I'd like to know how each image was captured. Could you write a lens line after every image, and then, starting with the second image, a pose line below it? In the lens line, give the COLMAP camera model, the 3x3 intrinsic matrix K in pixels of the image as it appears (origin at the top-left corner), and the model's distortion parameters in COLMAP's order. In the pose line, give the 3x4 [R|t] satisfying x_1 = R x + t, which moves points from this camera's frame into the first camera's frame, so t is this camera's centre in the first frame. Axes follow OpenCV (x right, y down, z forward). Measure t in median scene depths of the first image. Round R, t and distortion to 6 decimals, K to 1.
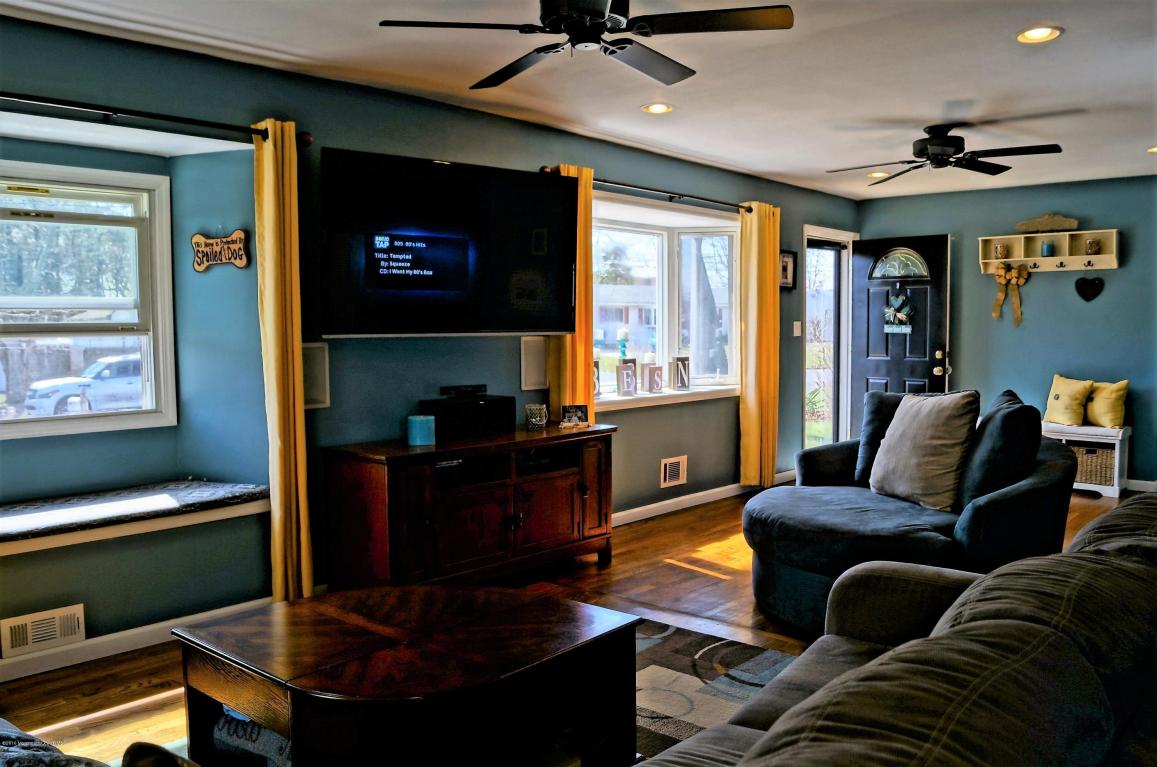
lens RADIAL K [[927.6, 0, 578.5], [0, 927.6, 383.5], [0, 0, 1]] dist [-0.064210, 0.003507]
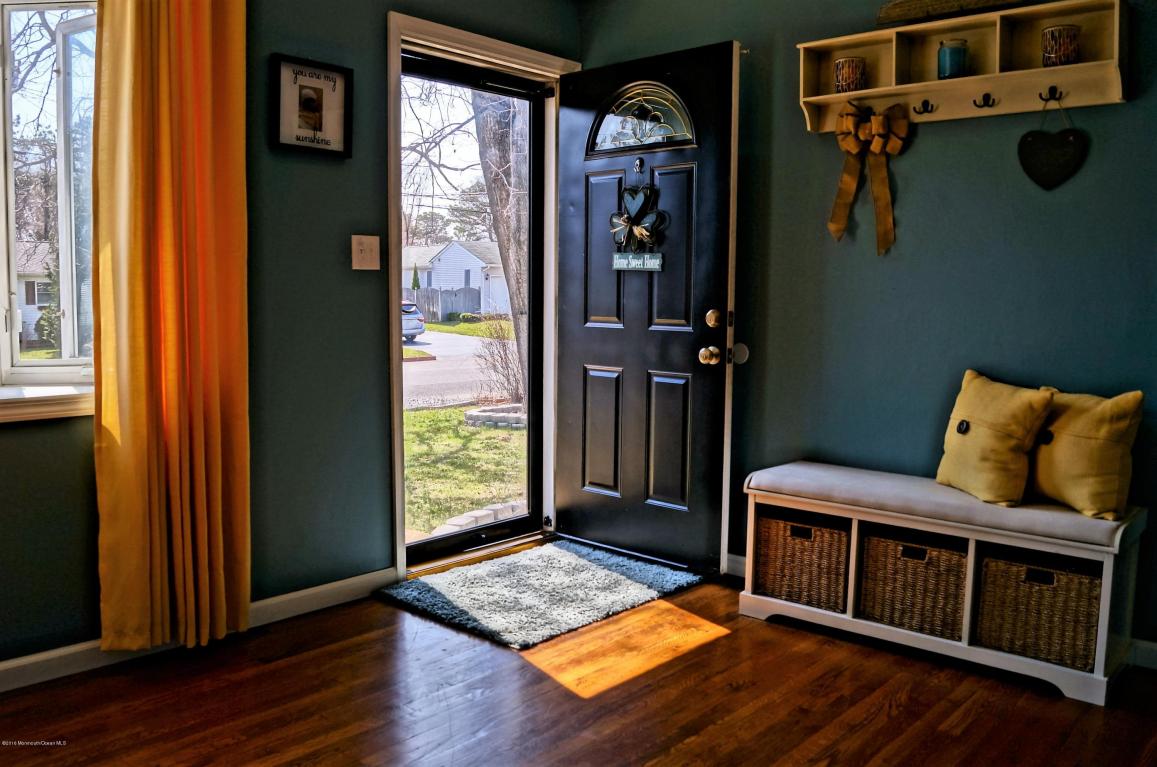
lens RADIAL K [[953.0, 0, 578.5], [0, 953.0, 383.5], [0, 0, 1]] dist [-0.065382, -0.001904]
pose [[0.999853, 0.016890, 0.002793, 0.369444], [-0.016967, 0.999392, 0.030467, -0.014800], [-0.002277, -0.030510, 0.999532, 0.612500]]
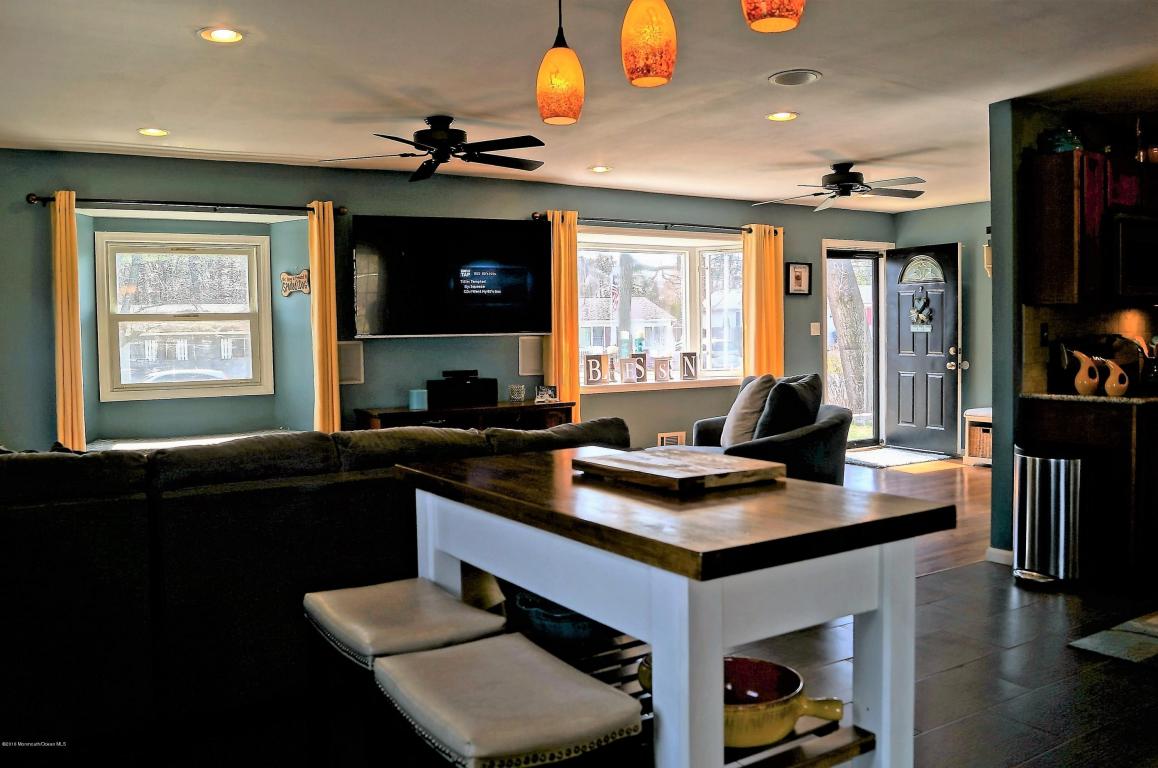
lens RADIAL K [[953.8, 0, 579.0], [0, 953.8, 384.0], [0, 0, 1]] dist [-0.065382, -0.001904]
pose [[0.956883, 0.007701, -0.290372, 0.329798], [-0.008898, 0.999956, -0.002801, 0.017485], [0.290338, 0.005263, 0.956910, -0.249733]]
